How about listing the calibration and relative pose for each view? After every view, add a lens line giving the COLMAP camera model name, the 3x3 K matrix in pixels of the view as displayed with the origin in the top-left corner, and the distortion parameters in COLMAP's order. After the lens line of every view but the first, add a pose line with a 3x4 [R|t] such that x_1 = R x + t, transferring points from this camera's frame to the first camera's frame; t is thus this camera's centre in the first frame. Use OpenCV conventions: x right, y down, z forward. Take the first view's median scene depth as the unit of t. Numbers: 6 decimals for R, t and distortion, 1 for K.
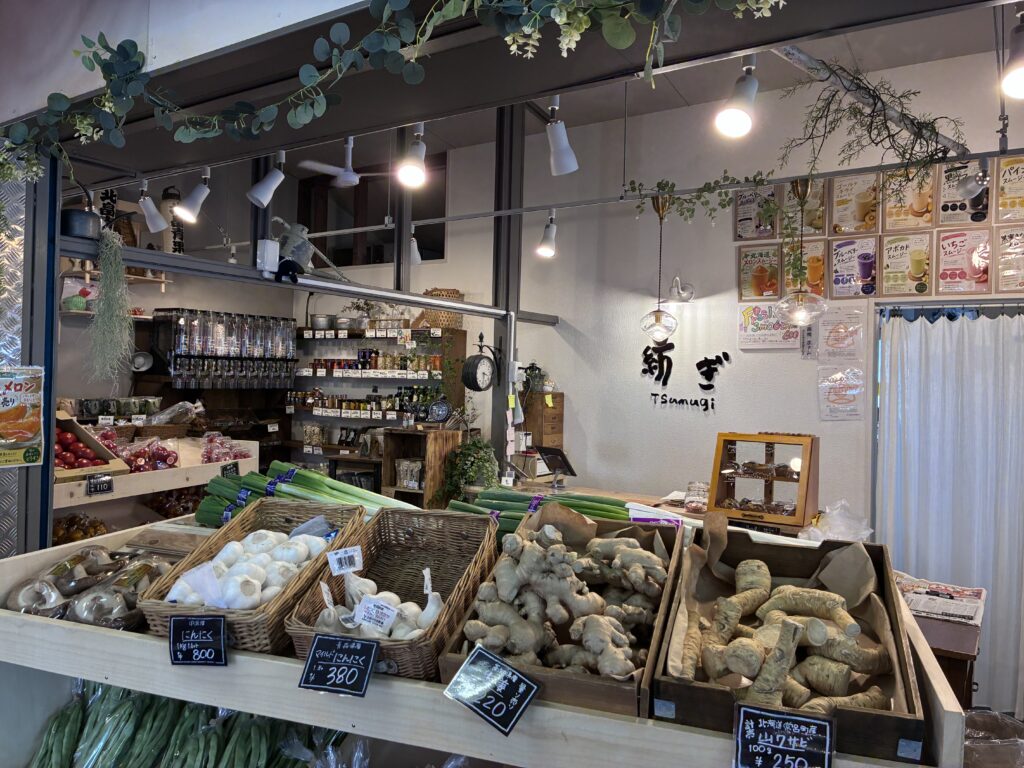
lens RADIAL K [[771.8, 0, 514.2], [0, 771.8, 379.7], [0, 0, 1]] dist [0.035168, -0.032310]
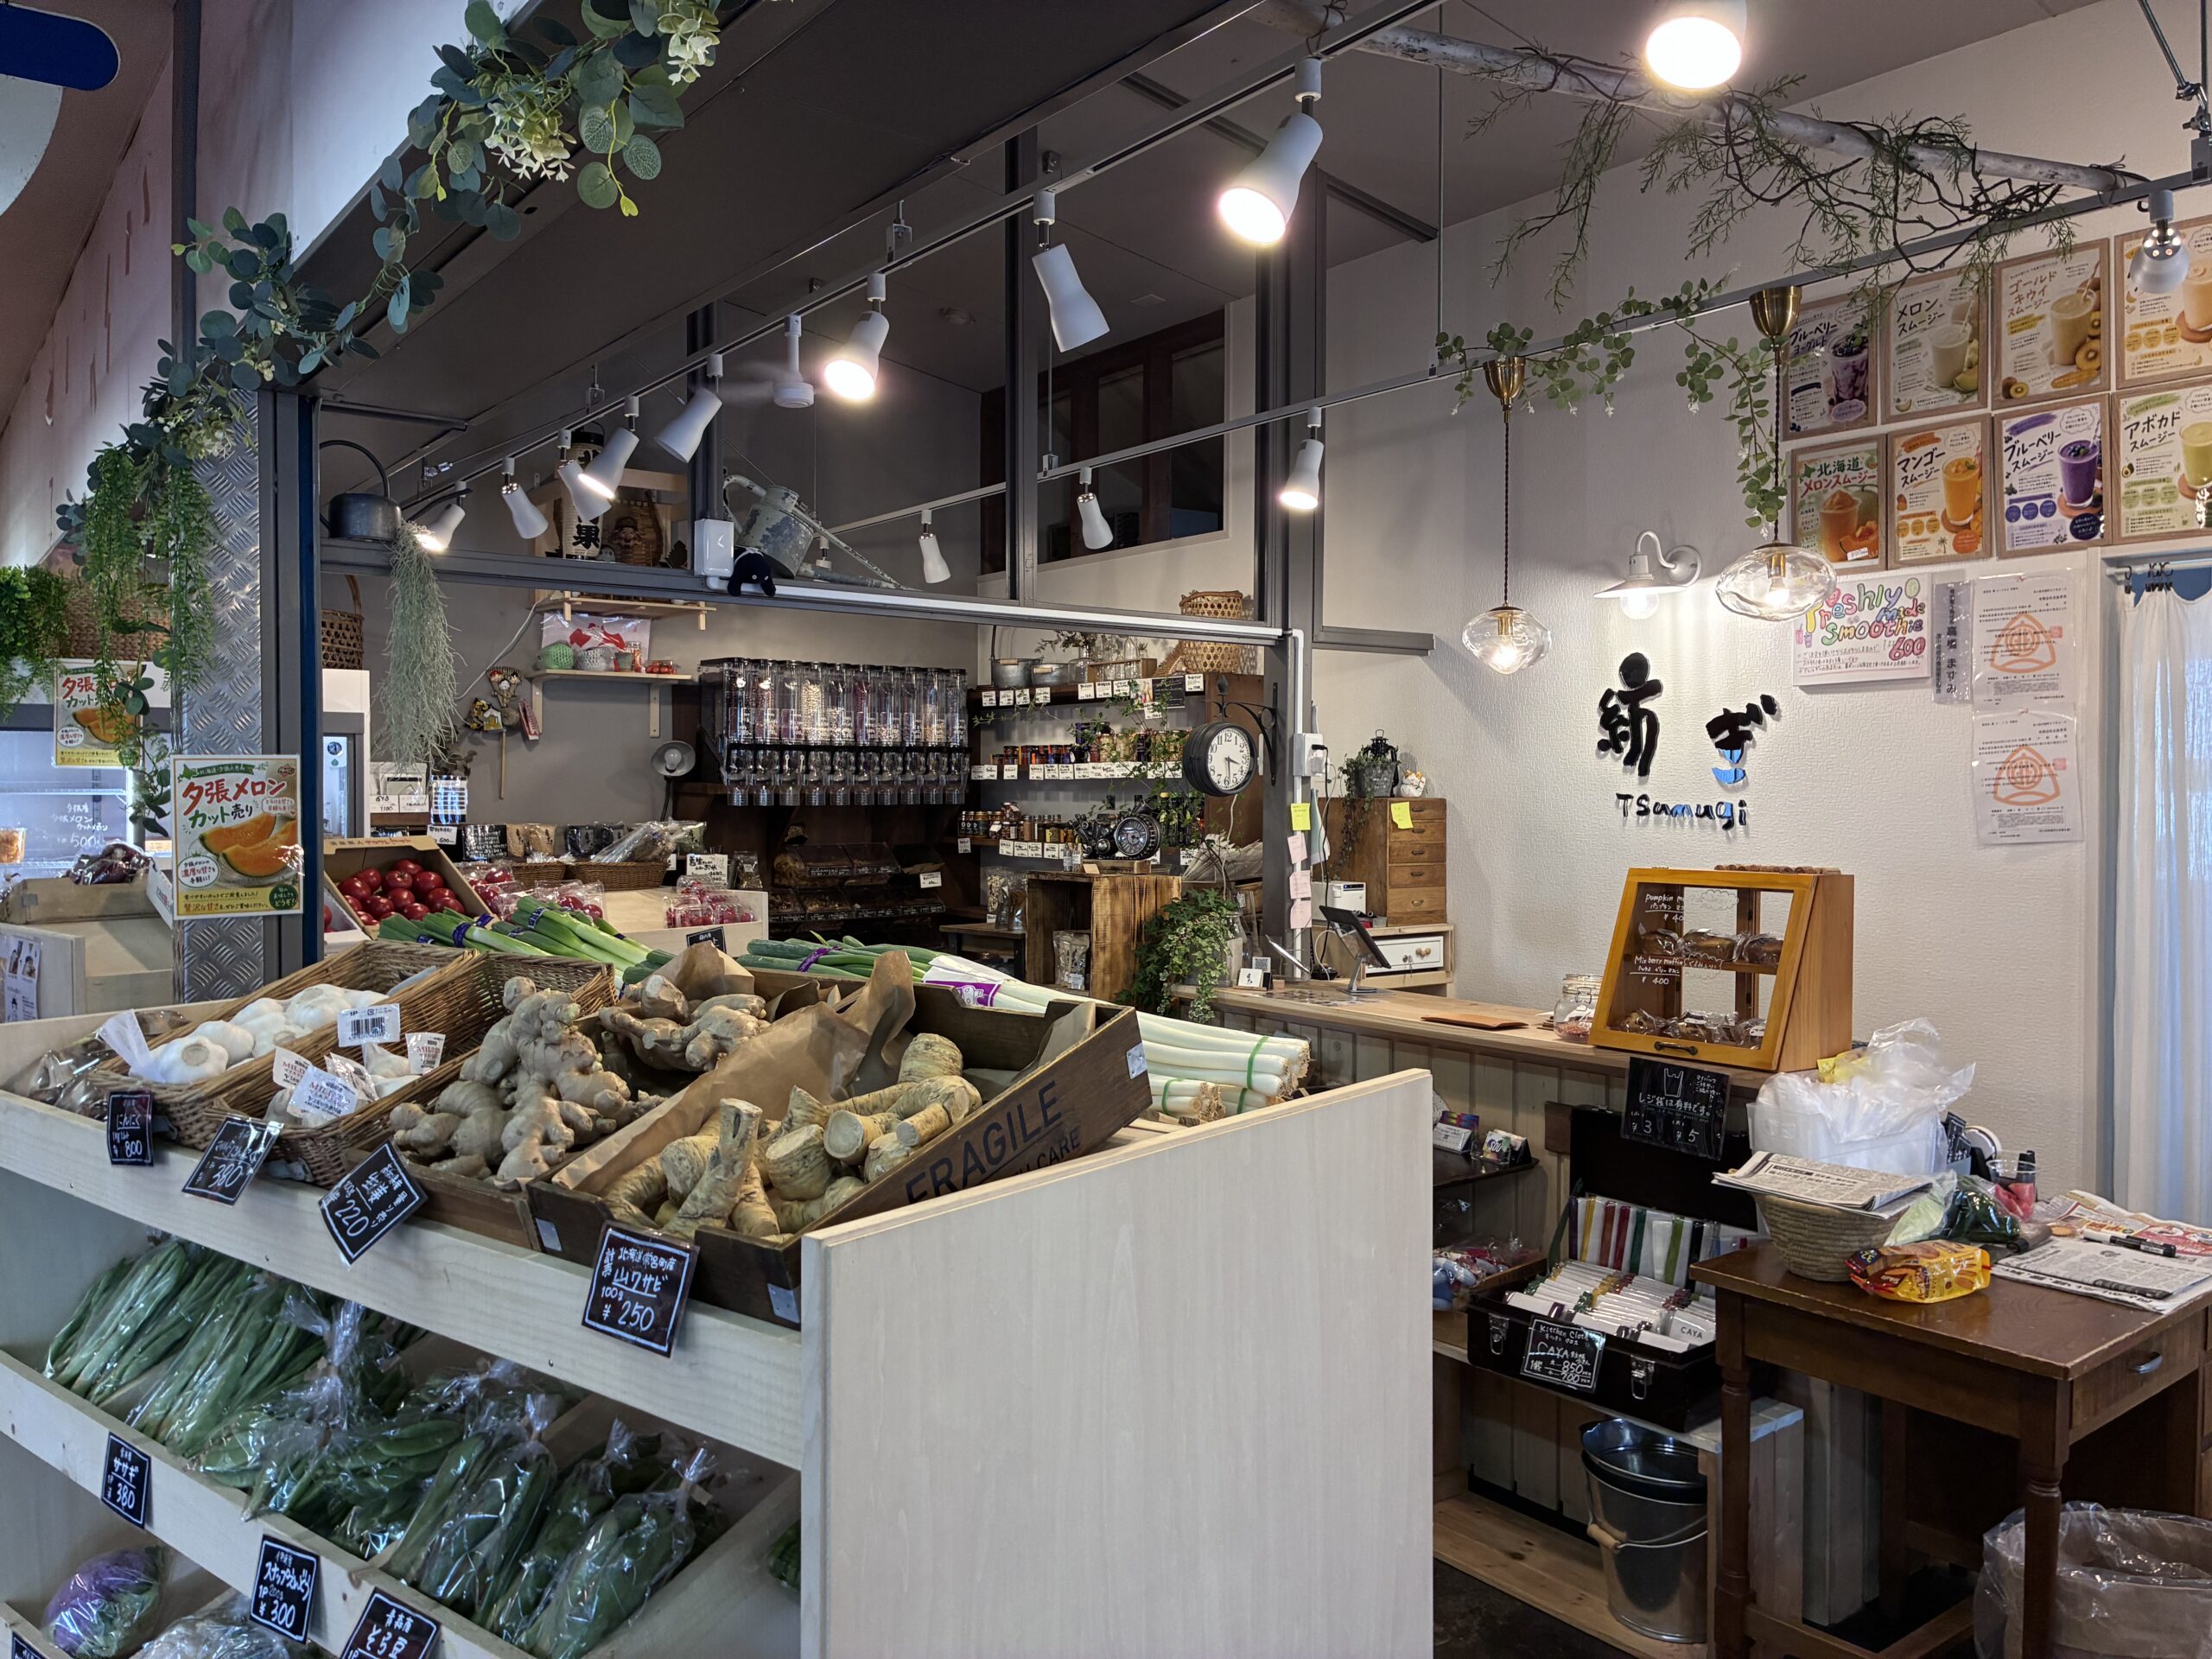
lens RADIAL K [[1667.2, 0, 1107.8], [0, 1667.2, 828.4], [0, 0, 1]] dist [0.035168, -0.032310]
pose [[0.945206, -0.015266, -0.326118, 0.246931], [0.020709, 0.999698, 0.013224, 0.021509], [0.325817, -0.019253, 0.945237, -0.025830]]
